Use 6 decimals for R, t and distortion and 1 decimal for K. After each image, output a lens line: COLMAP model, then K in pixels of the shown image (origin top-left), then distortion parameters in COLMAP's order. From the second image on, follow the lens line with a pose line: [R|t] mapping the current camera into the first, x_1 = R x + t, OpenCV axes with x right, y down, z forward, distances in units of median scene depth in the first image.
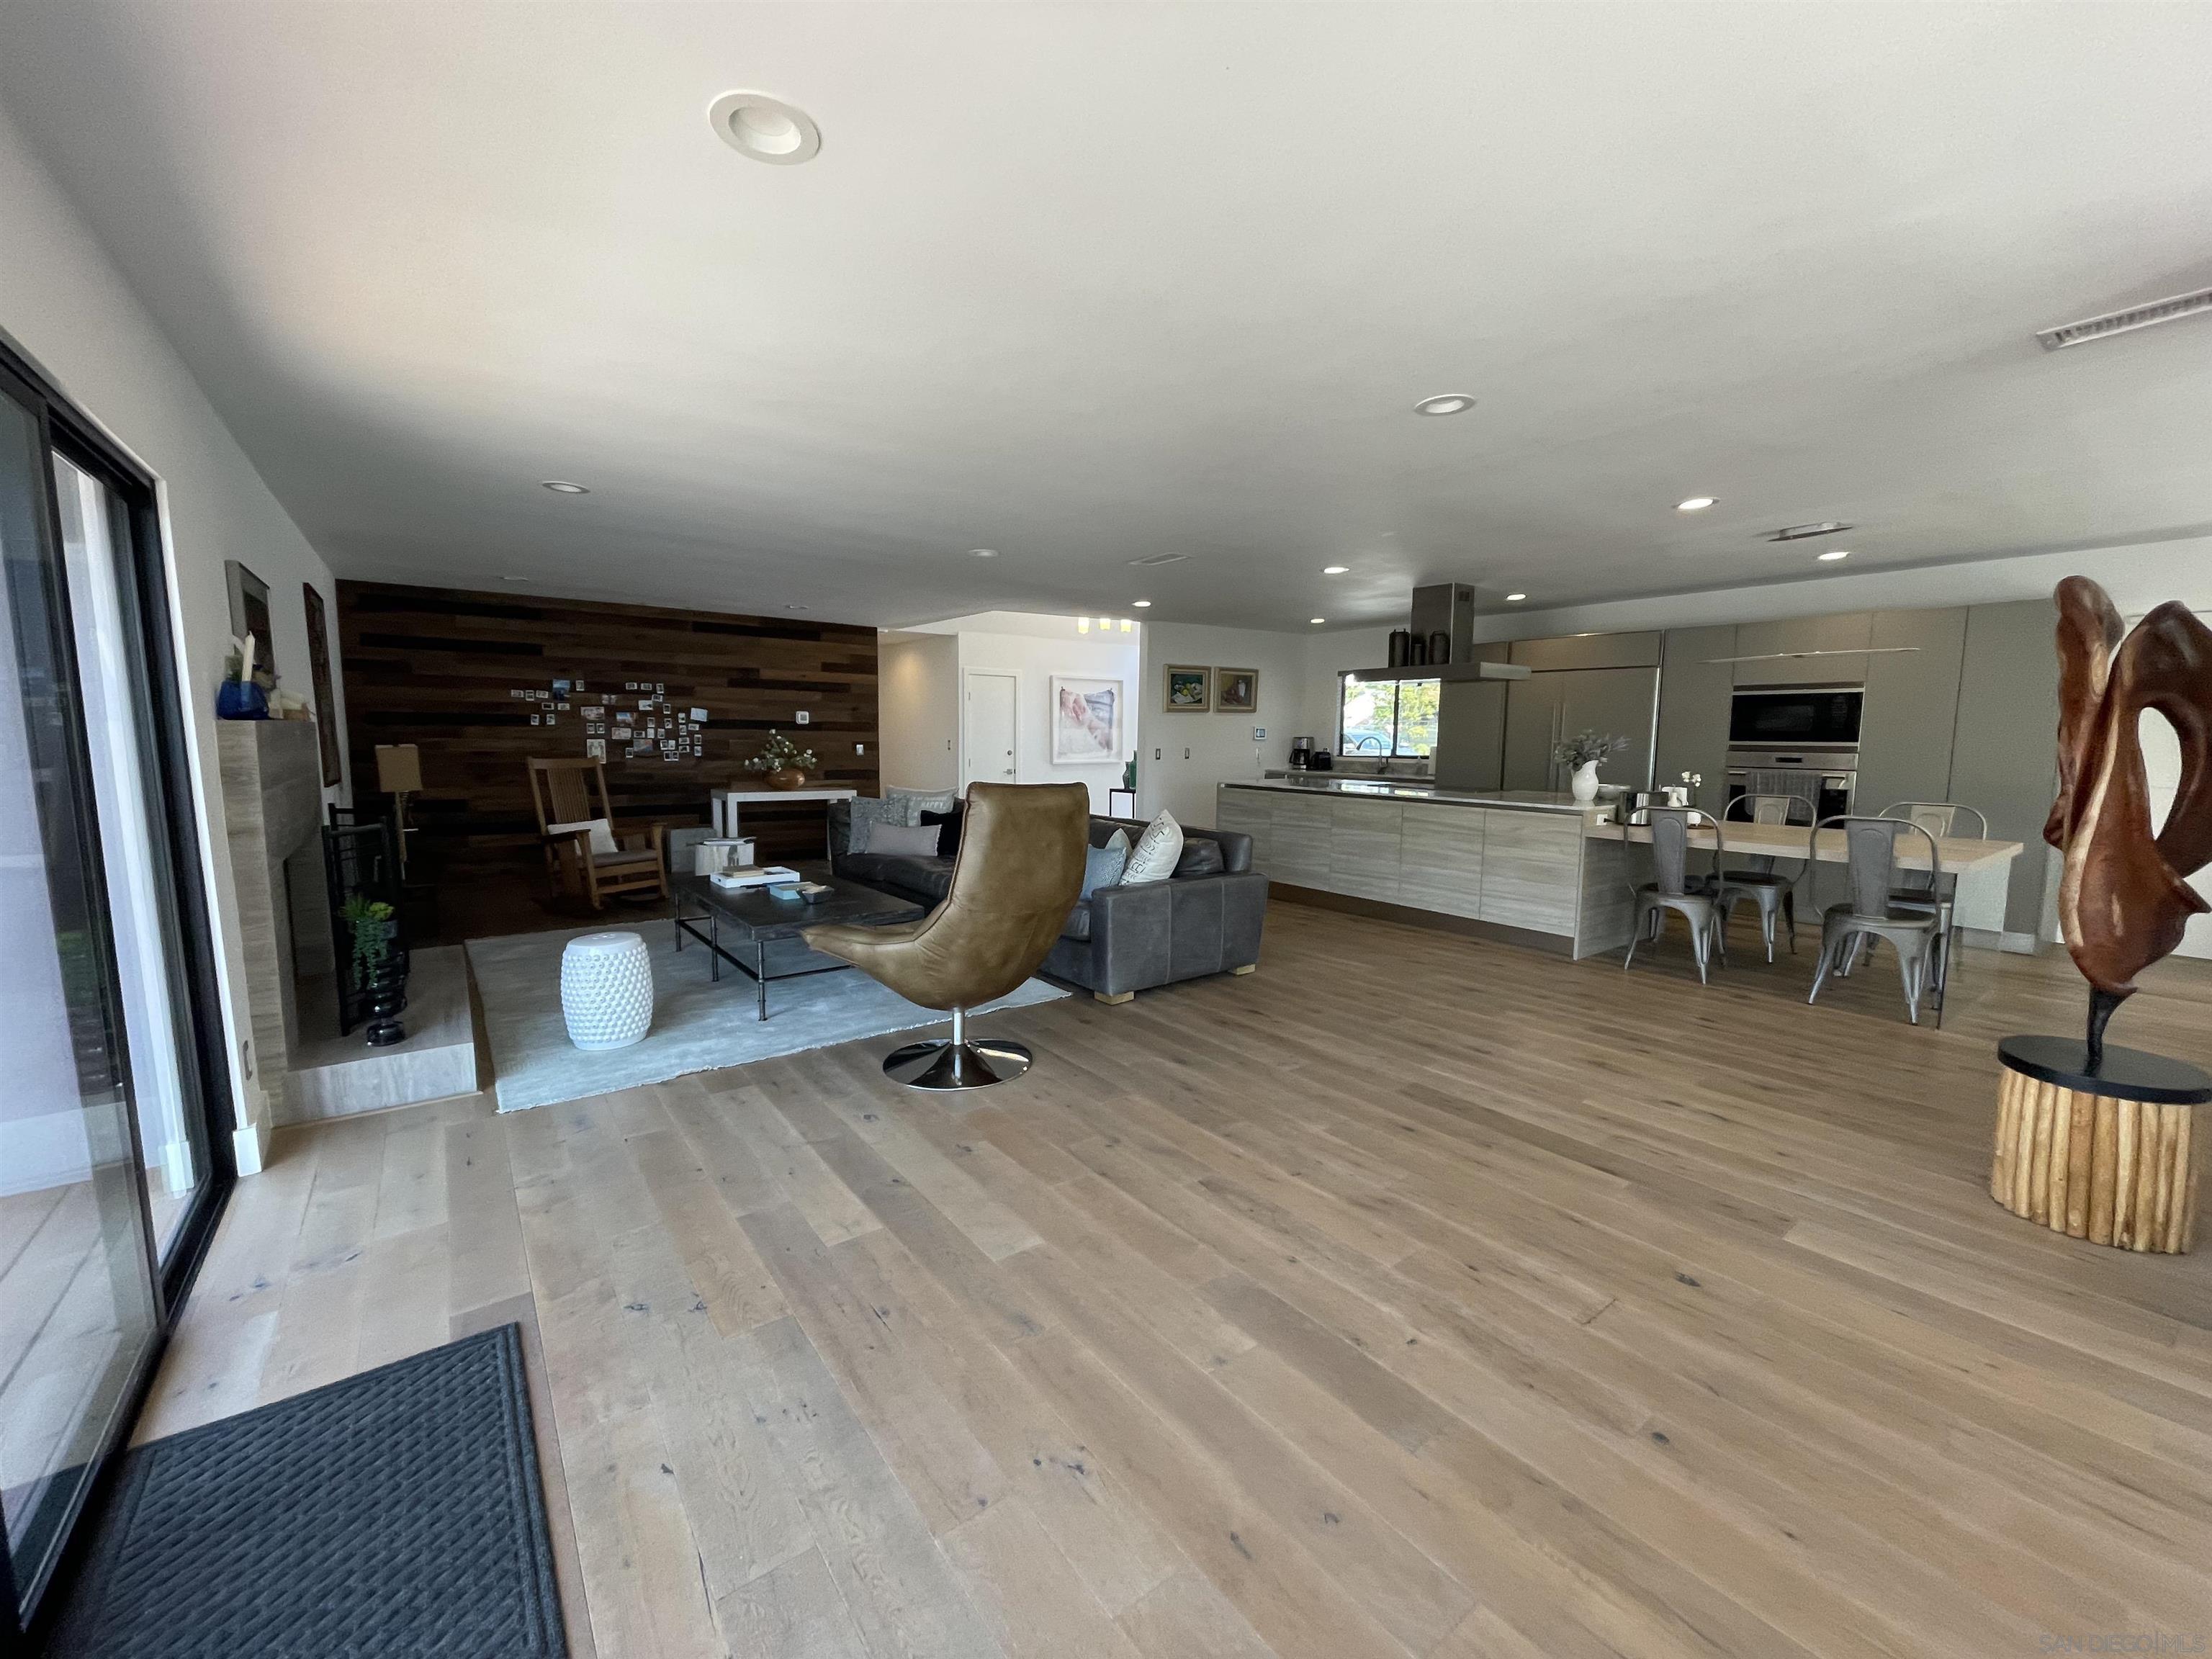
lens RADIAL K [[873.5, 0, 1106.0], [0, 873.5, 829.5], [0, 0, 1]] dist [0.001620, 0.000008]
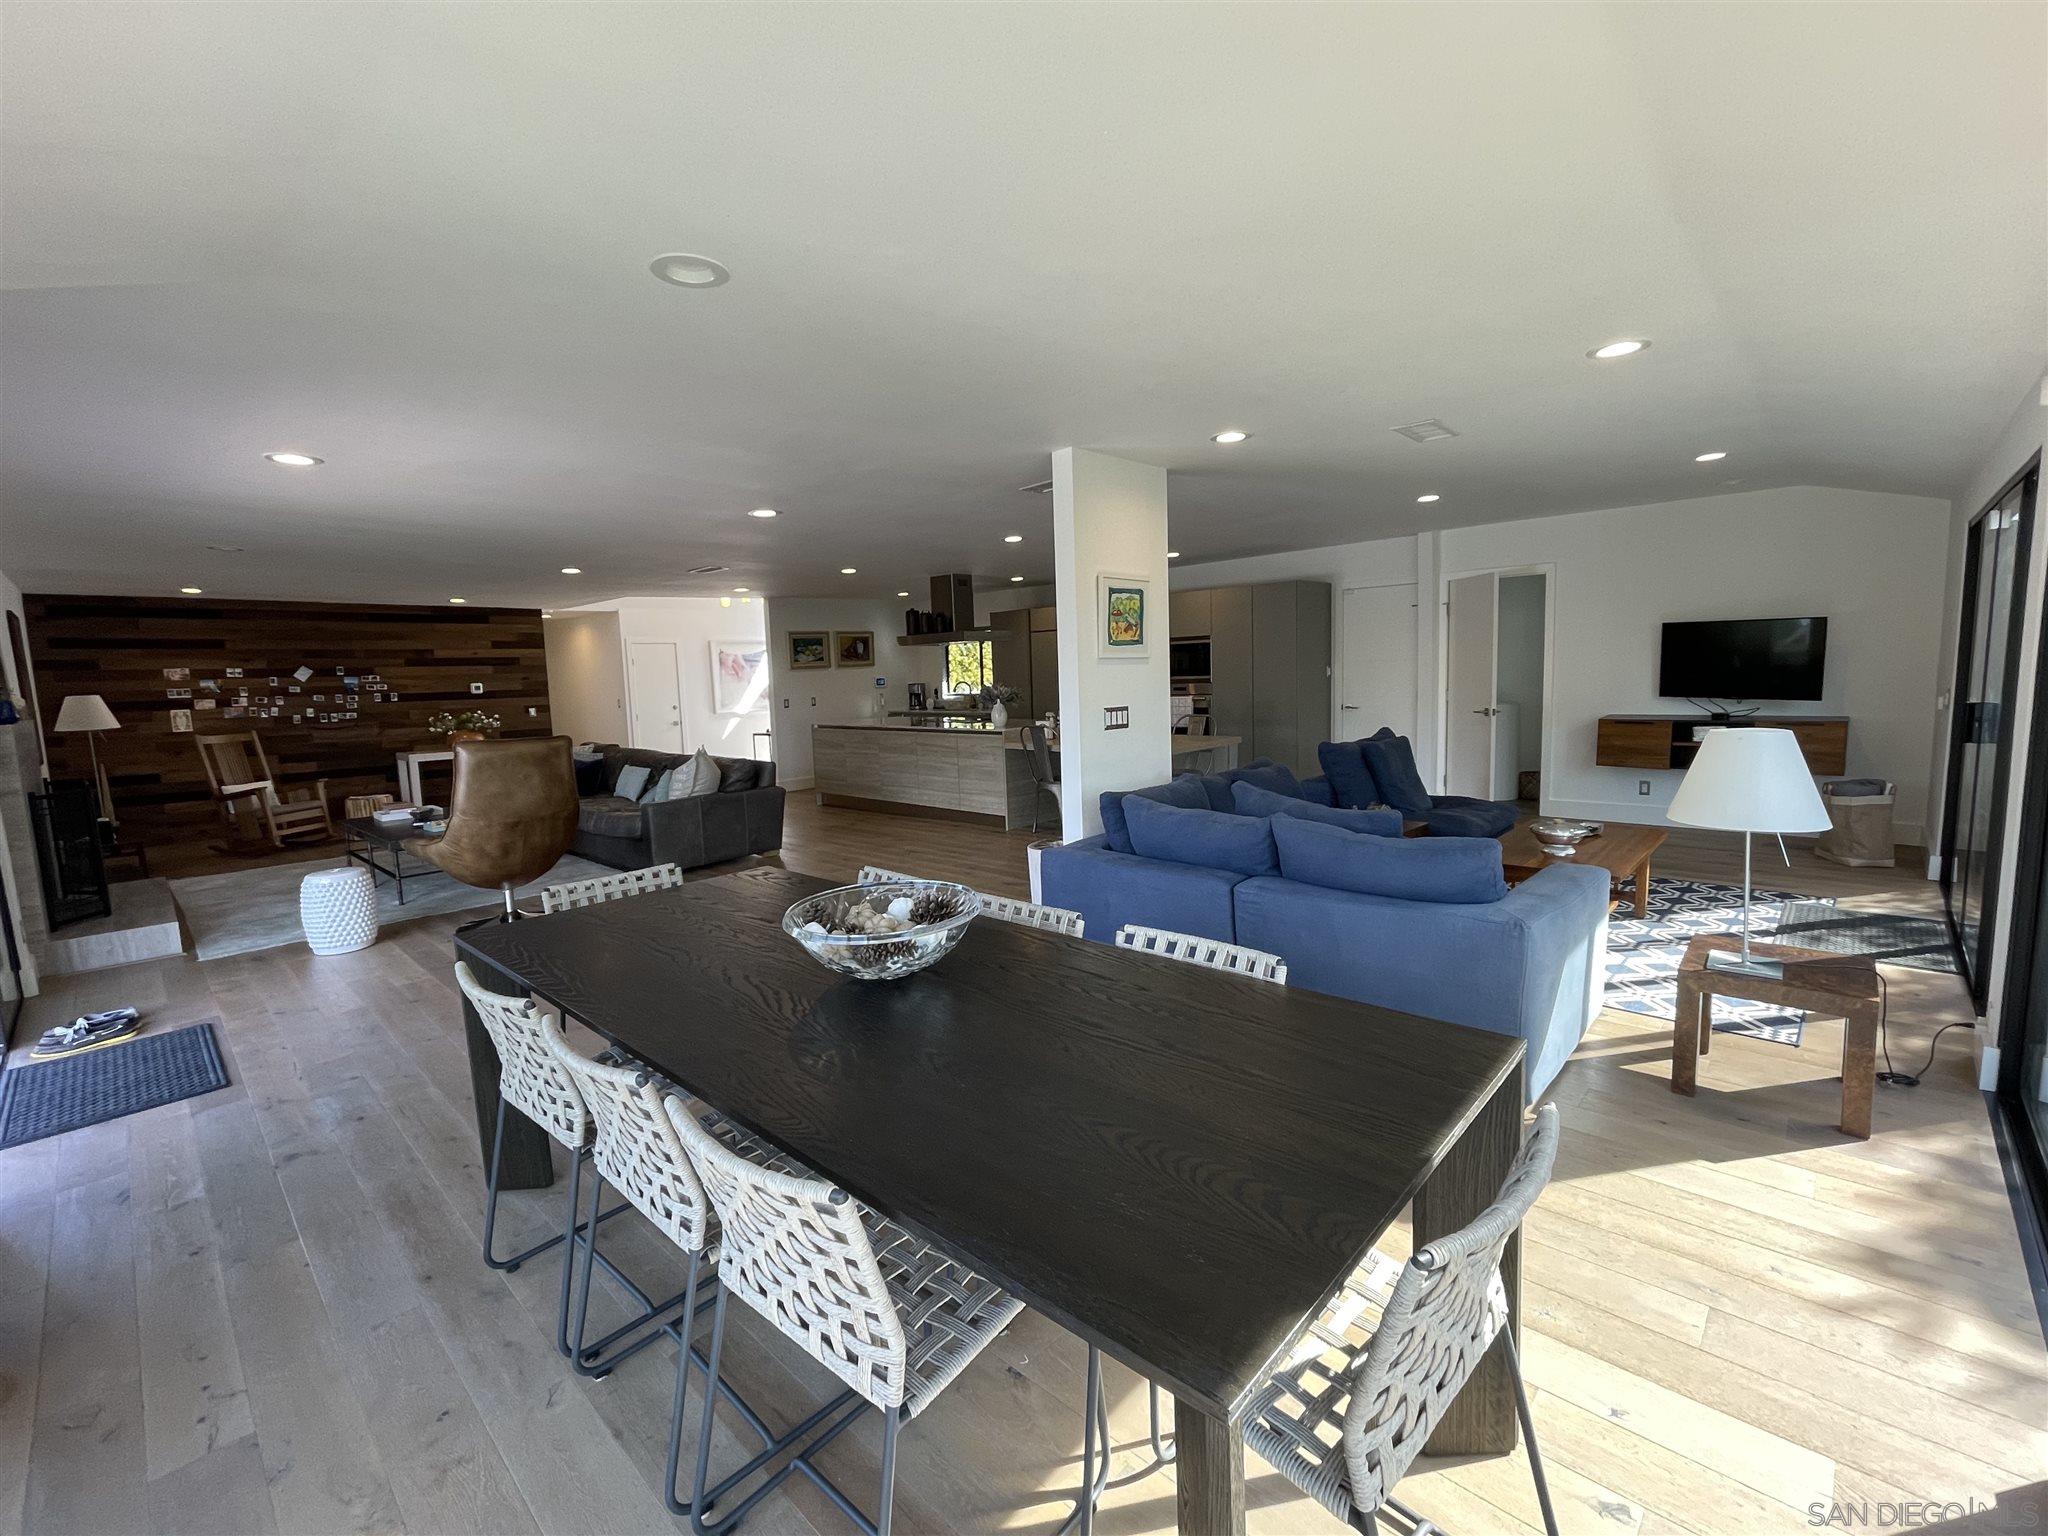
lens RADIAL K [[861.3, 0, 1024.0], [0, 861.3, 768.0], [0, 0, 1]] dist [0.000998, 0.000392]
pose [[0.986141, -0.062588, 0.153651, 0.209403], [0.062010, 0.998039, 0.008558, 0.017883], [-0.153885, 0.001088, 0.988088, -0.288744]]
